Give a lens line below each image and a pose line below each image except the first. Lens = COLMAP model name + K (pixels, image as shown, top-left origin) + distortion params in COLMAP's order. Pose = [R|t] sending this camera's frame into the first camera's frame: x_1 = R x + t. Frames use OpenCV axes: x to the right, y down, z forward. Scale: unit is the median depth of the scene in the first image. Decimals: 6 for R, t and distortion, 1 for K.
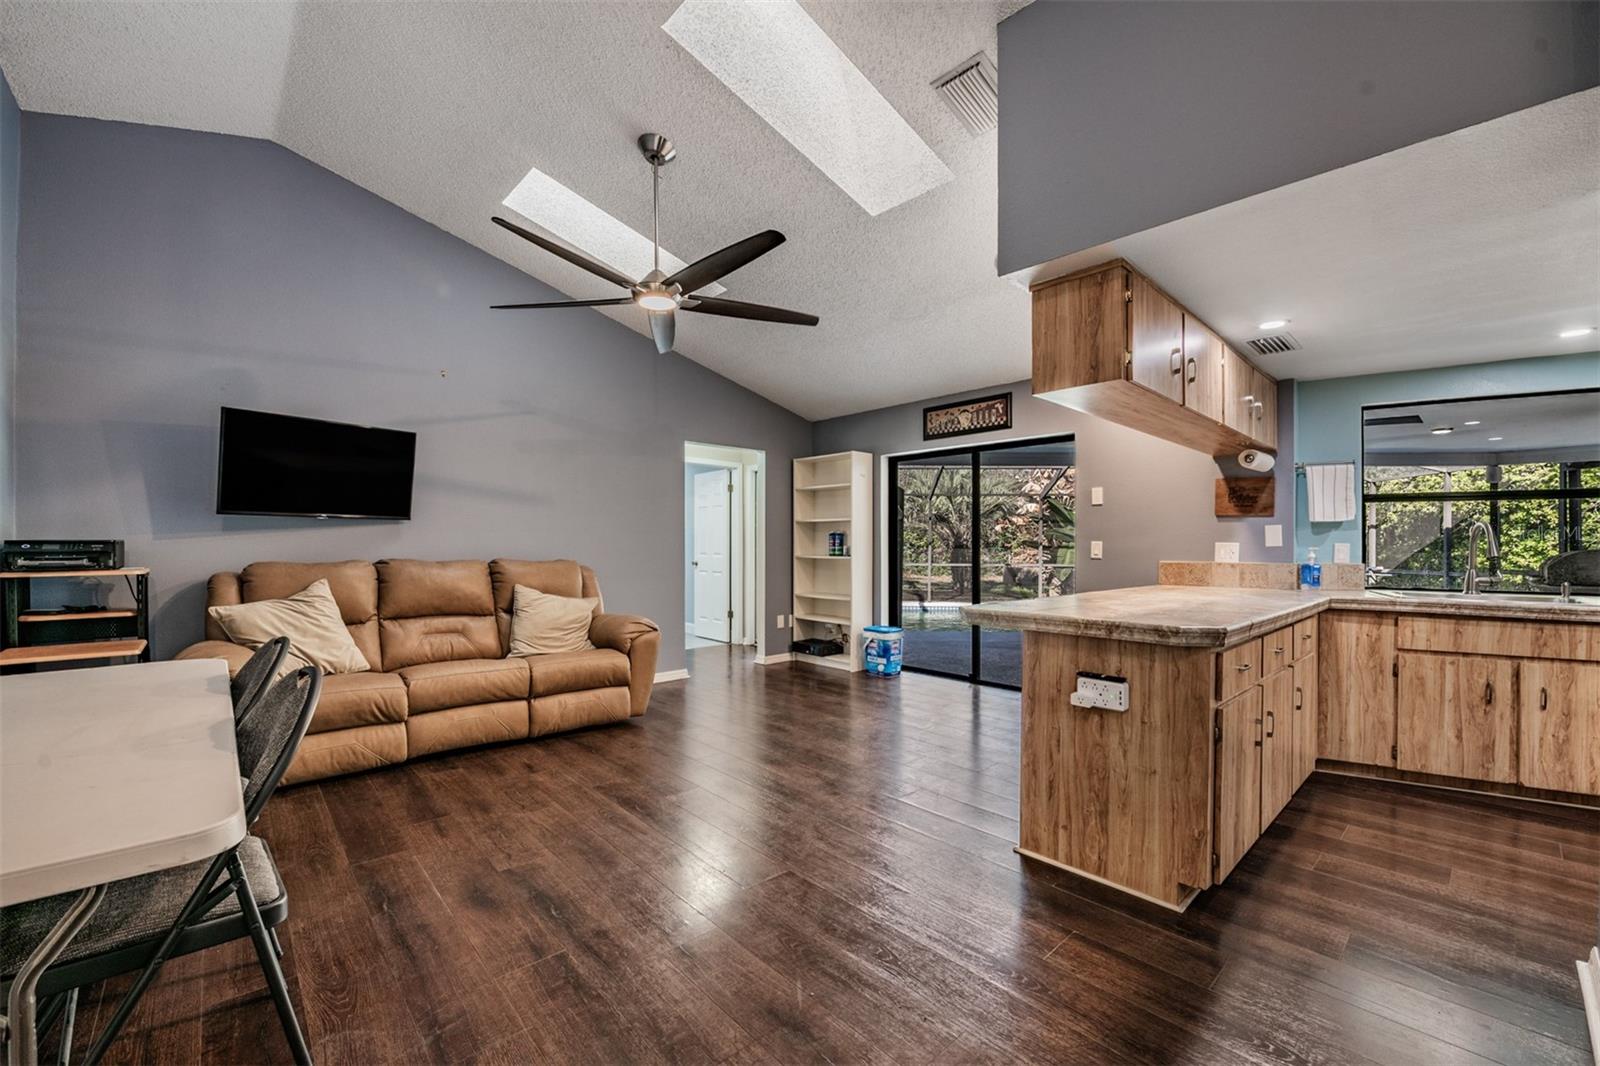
lens RADIAL K [[634.2, 0, 792.4], [0, 634.2, 550.1], [0, 0, 1]] dist [-0.004025, -0.003114]
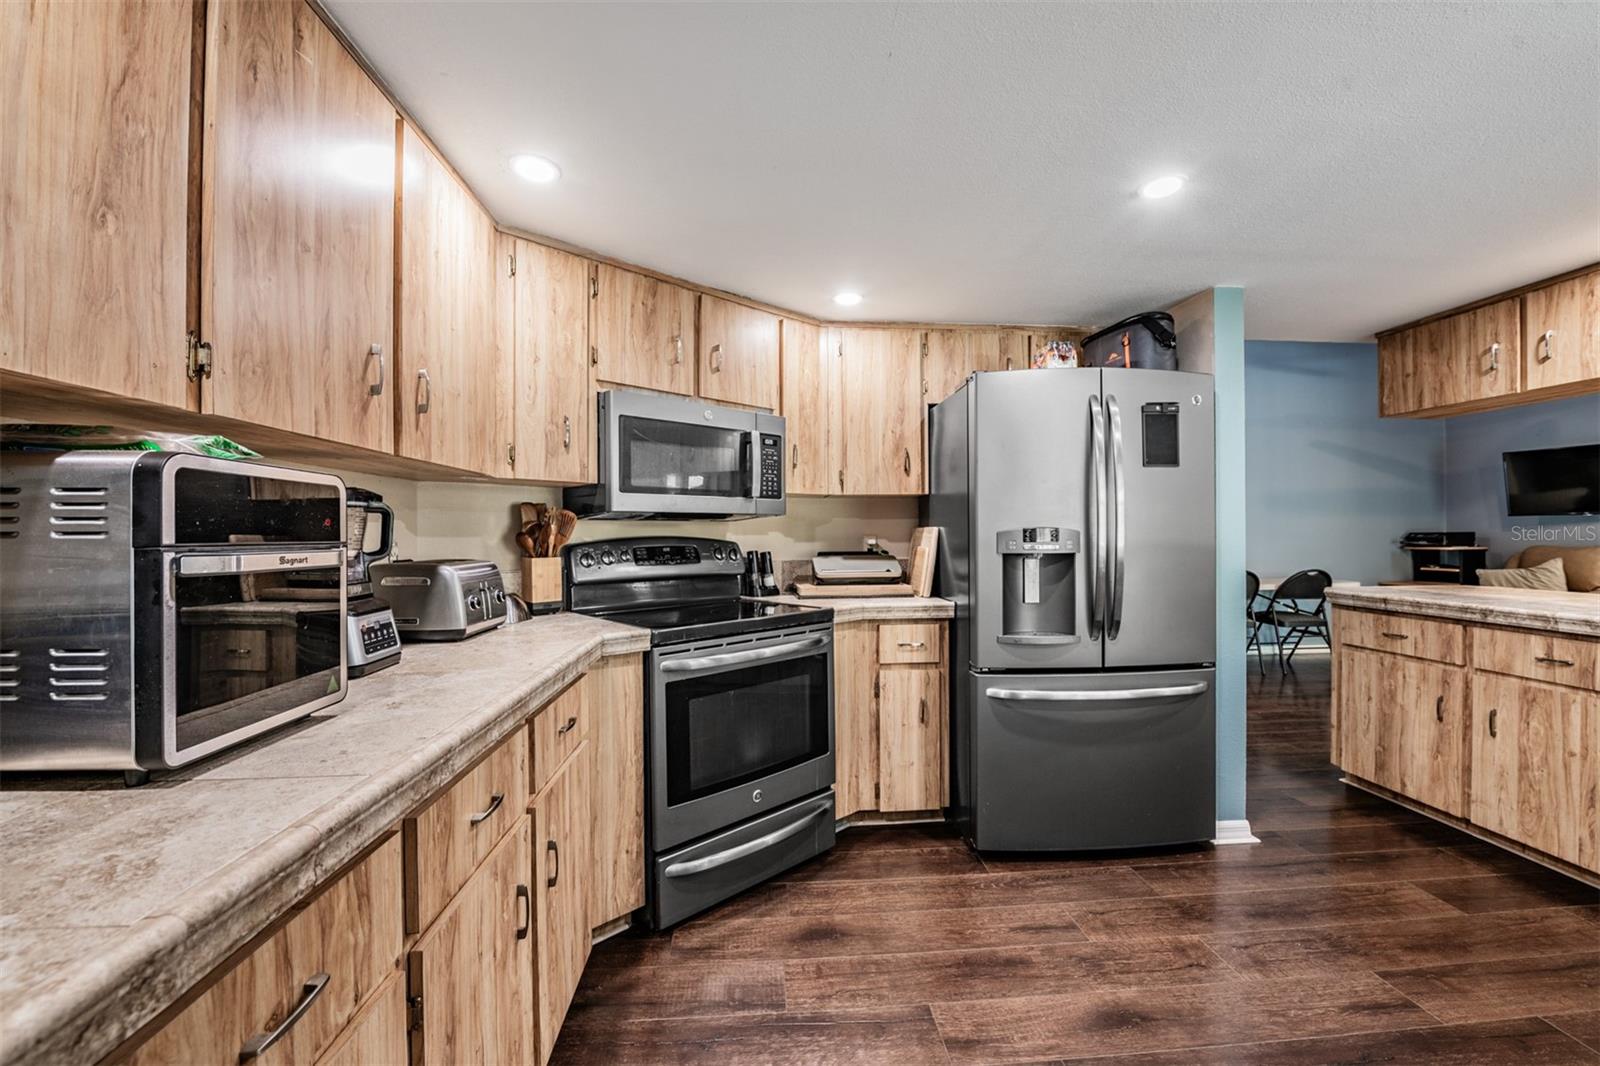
lens RADIAL K [[634.2, 0, 802.6], [0, 634.2, 533.2], [0, 0, 1]] dist [-0.004025, -0.003114]
pose [[-0.618017, -0.000735, -0.786165, 1.604110], [-0.002970, 0.999995, 0.001399, -0.008387], [0.786159, 0.003199, -0.618016, 0.568077]]
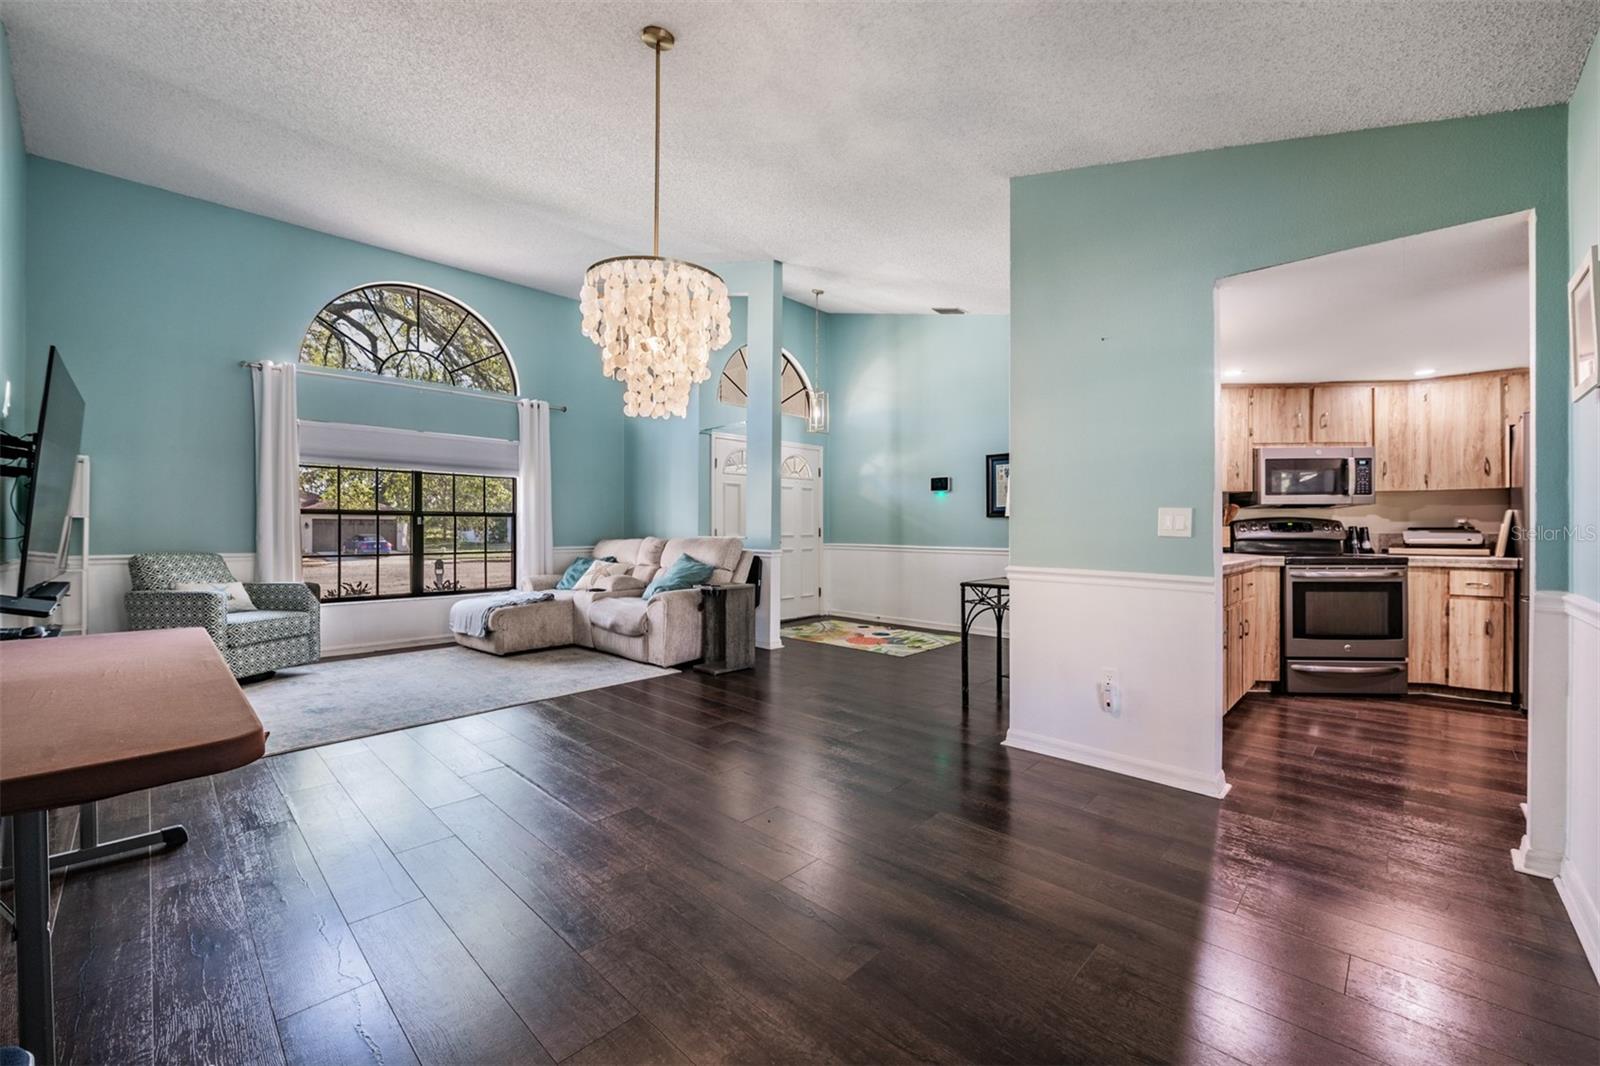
lens RADIAL K [[634.2, 0, 808.0], [0, 634.2, 527.6], [0, 0, 1]] dist [-0.004025, -0.003114]
pose [[-0.997702, -0.003532, -0.067666, 2.331373], [-0.004130, 0.999954, 0.008698, 0.014628], [0.067632, 0.008957, -0.997670, 1.365165]]
